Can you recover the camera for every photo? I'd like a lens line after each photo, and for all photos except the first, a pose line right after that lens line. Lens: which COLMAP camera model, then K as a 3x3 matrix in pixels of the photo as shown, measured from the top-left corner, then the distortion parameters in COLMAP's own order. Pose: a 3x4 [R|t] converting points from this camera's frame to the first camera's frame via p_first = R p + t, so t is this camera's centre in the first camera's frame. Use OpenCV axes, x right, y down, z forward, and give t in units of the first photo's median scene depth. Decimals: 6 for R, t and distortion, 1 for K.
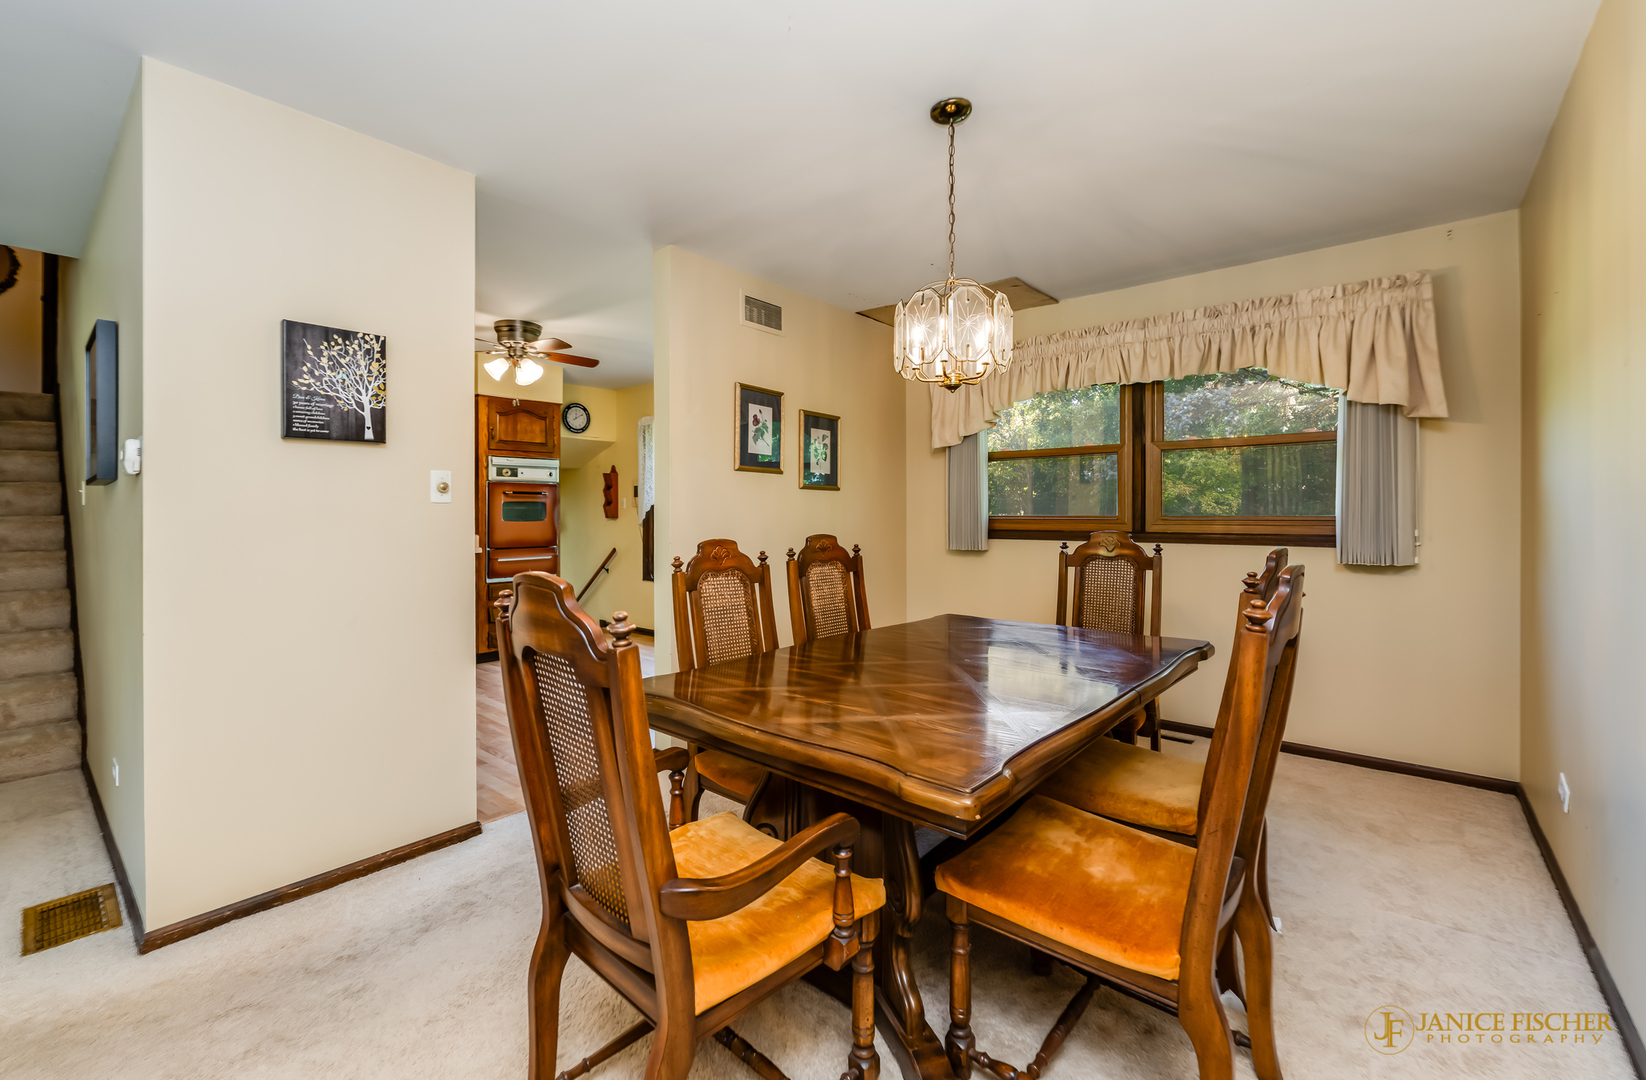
lens RADIAL K [[678.7, 0, 791.3], [0, 678.7, 509.4], [0, 0, 1]] dist [0.000359, 0.000057]
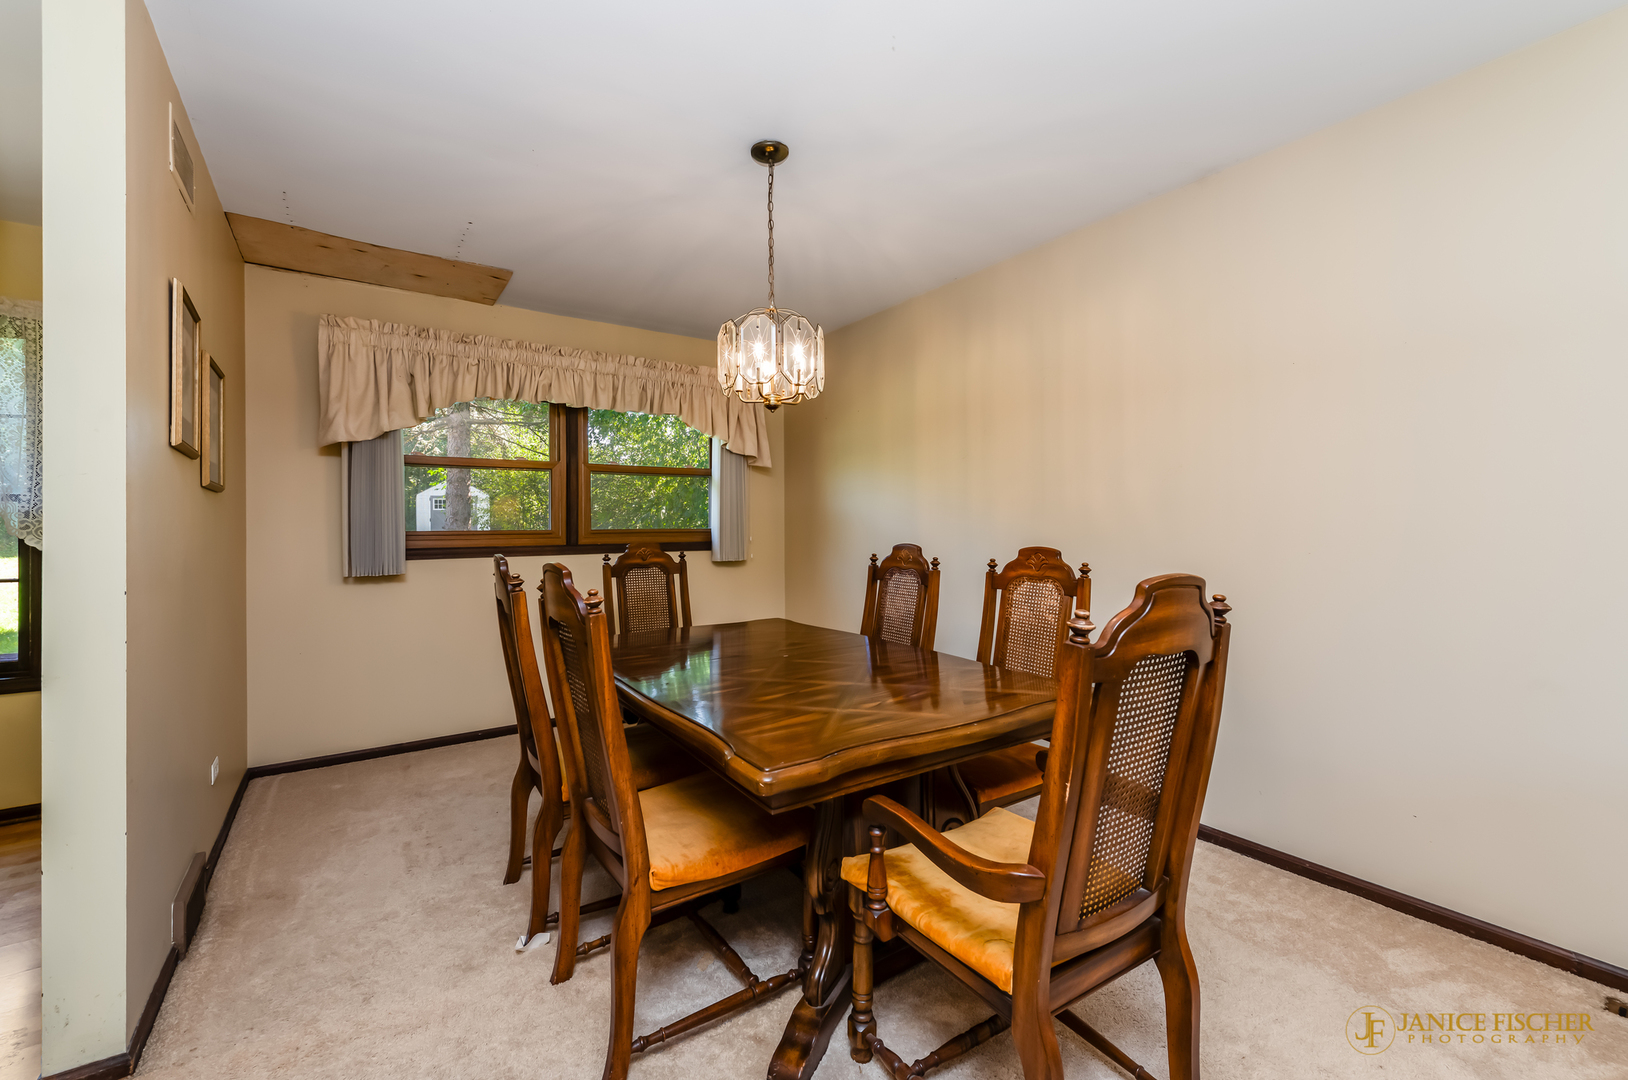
lens RADIAL K [[662.3, 0, 811.4], [0, 662.3, 523.5], [0, 0, 1]] dist [-0.001439, -0.000095]
pose [[0.239747, 0.004206, 0.970826, -0.510560], [0.002783, 0.999984, -0.005020, 0.006725], [-0.970831, 0.003905, 0.239731, 0.454398]]
